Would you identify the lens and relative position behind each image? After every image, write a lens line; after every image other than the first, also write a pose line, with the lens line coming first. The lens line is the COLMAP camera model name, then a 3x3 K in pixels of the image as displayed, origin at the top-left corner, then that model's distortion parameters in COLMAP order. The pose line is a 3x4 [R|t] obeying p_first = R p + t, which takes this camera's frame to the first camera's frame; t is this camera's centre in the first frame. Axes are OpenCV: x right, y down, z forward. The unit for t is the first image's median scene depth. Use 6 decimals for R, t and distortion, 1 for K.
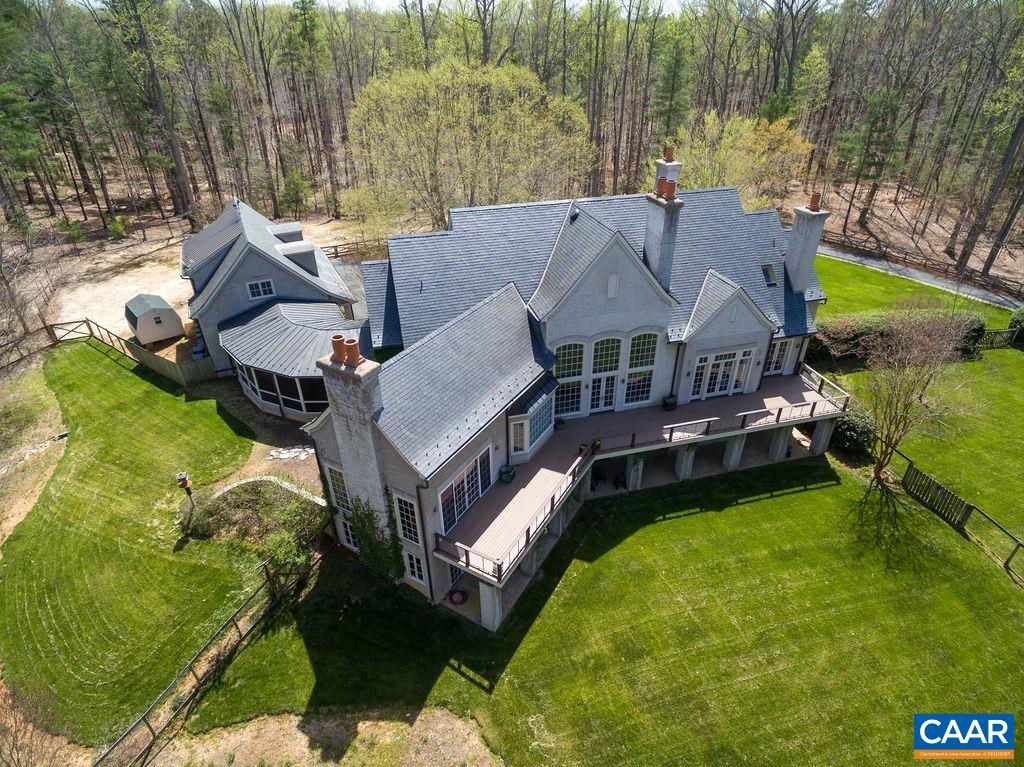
lens RADIAL K [[594.3, 0, 513.3], [0, 594.3, 381.4], [0, 0, 1]] dist [0.003974, 0.000239]
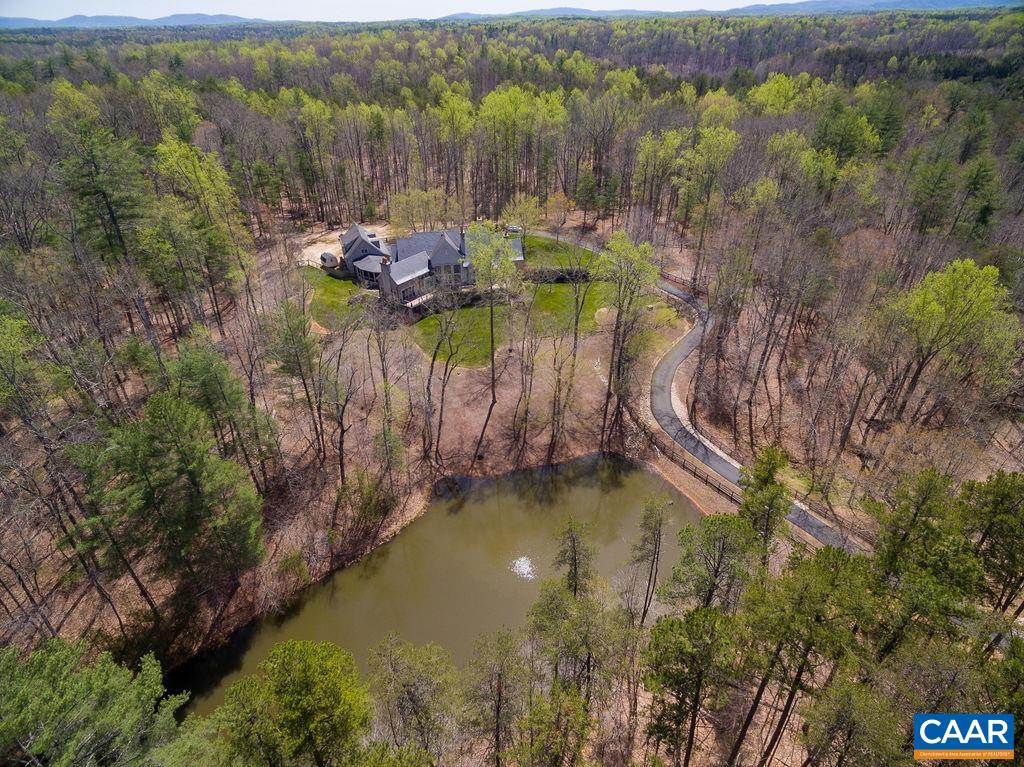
lens RADIAL K [[594.3, 0, 512.7], [0, 594.3, 385.4], [0, 0, 1]] dist [0.003974, 0.000239]
pose [[0.995032, 0.052641, -0.084499, 0.787260], [-0.049973, 0.998192, 0.033390, 0.474376], [0.086104, -0.029002, 0.995864, -2.441869]]
